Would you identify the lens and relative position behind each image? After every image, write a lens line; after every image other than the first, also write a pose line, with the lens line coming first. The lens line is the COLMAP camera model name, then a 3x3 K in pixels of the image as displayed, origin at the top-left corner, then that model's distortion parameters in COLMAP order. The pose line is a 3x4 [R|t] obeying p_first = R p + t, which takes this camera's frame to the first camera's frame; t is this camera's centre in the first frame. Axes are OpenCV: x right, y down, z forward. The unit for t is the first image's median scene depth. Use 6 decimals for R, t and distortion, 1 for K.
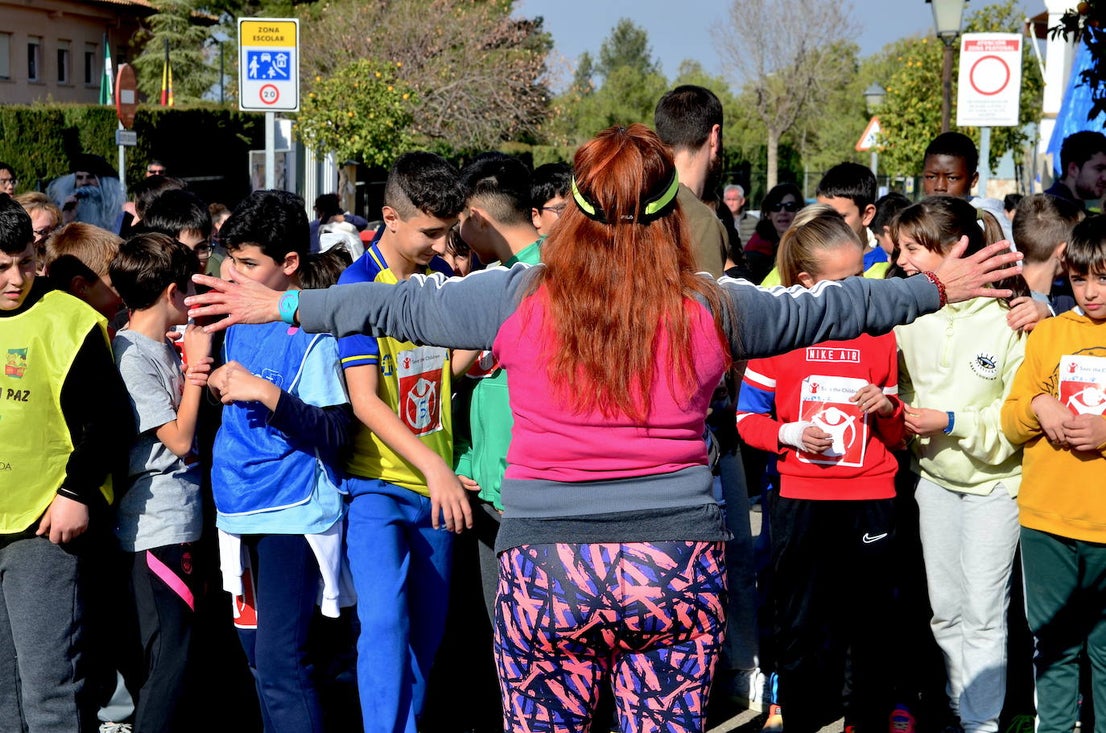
lens RADIAL K [[2356.2, 0, 553.0], [0, 2356.2, 366.5], [0, 0, 1]] dist [0.222732, 0.535567]
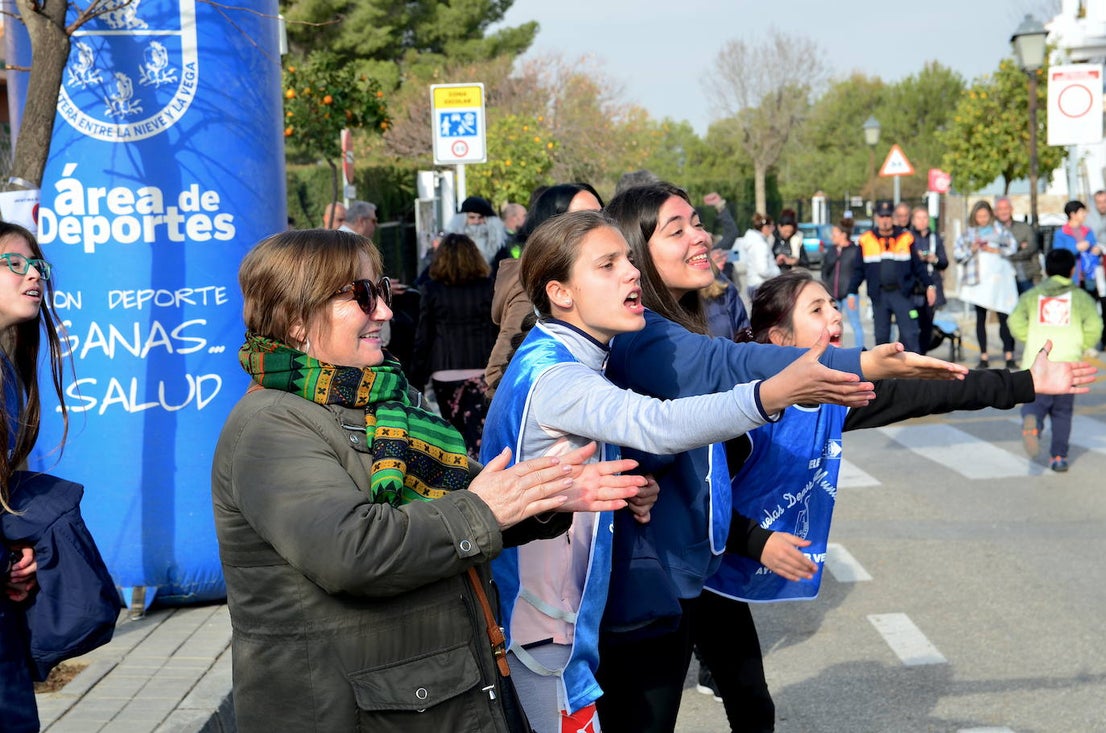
lens RADIAL K [[2176.3, 0, 553.0], [0, 2176.3, 366.5], [0, 0, 1]] dist [0.240027, 0.104784]
pose [[0.998198, -0.051674, 0.030494, -0.108115], [0.052069, 0.998568, -0.012313, 0.008395], [-0.029814, 0.013879, 0.999459, -0.077701]]
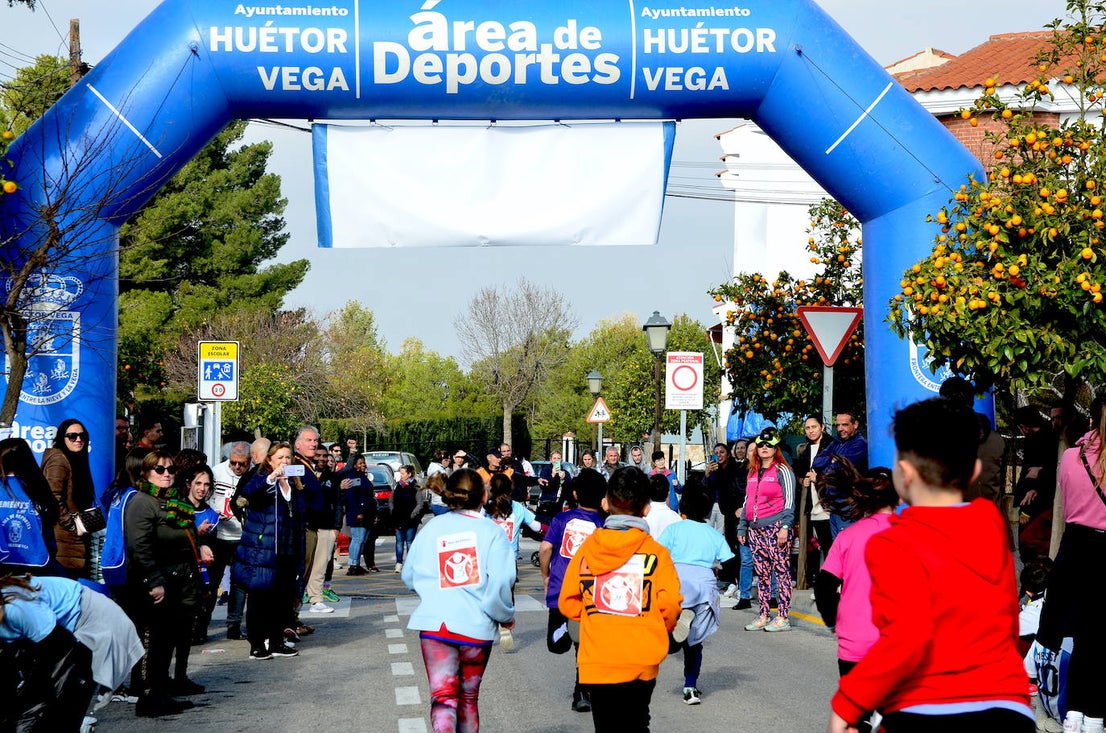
lens RADIAL K [[2356.2, 0, 553.0], [0, 2356.2, 366.5], [0, 0, 1]] dist [0.222732, 0.535567]
pose [[0.991928, -0.002080, 0.126783, -0.095755], [0.016380, 0.993589, -0.111857, 0.041377], [-0.125737, 0.113031, 0.985603, -0.499959]]
